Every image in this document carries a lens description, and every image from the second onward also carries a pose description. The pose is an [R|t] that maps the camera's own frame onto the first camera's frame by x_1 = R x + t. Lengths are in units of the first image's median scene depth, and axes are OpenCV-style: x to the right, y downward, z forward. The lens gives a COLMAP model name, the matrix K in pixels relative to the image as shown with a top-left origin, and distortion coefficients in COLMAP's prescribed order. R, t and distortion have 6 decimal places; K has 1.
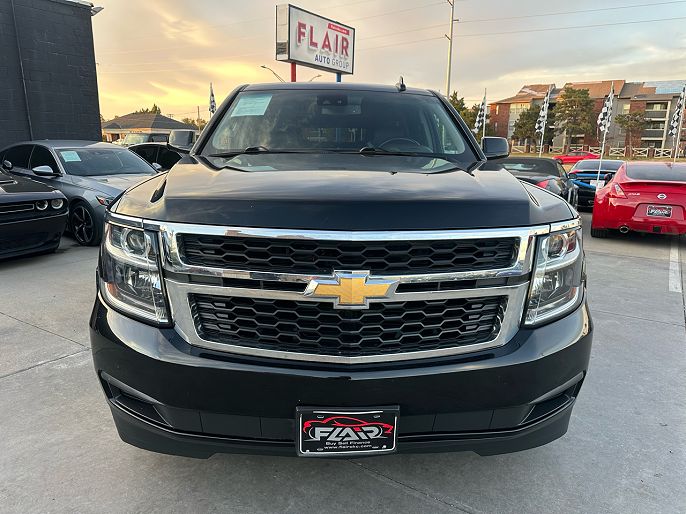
lens RADIAL K [[495.3, 0, 343.8], [0, 495.3, 255.4], [0, 0, 1]] dist [0.003328, -0.011290]
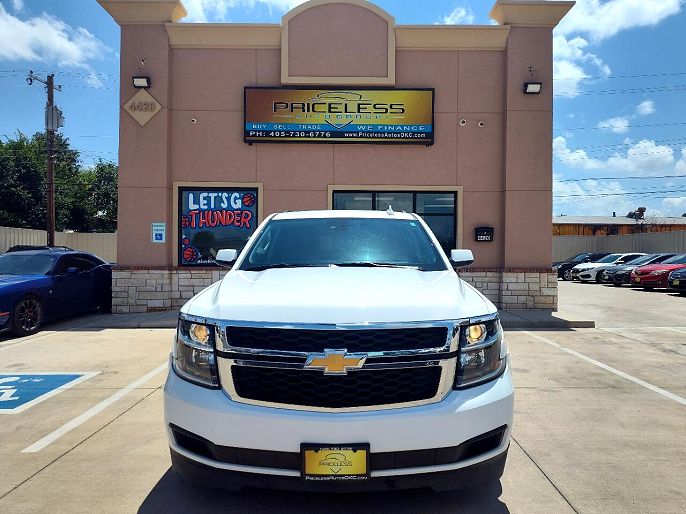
lens RADIAL K [[451.4, 0, 346.1], [0, 451.4, 251.8], [0, 0, 1]] dist [0.009844, -0.003676]
pose [[0.997185, -0.019746, -0.072330, 0.120390], [0.005095, 0.980312, -0.197390, 0.007108], [0.074803, 0.196466, 0.977653, -0.333577]]
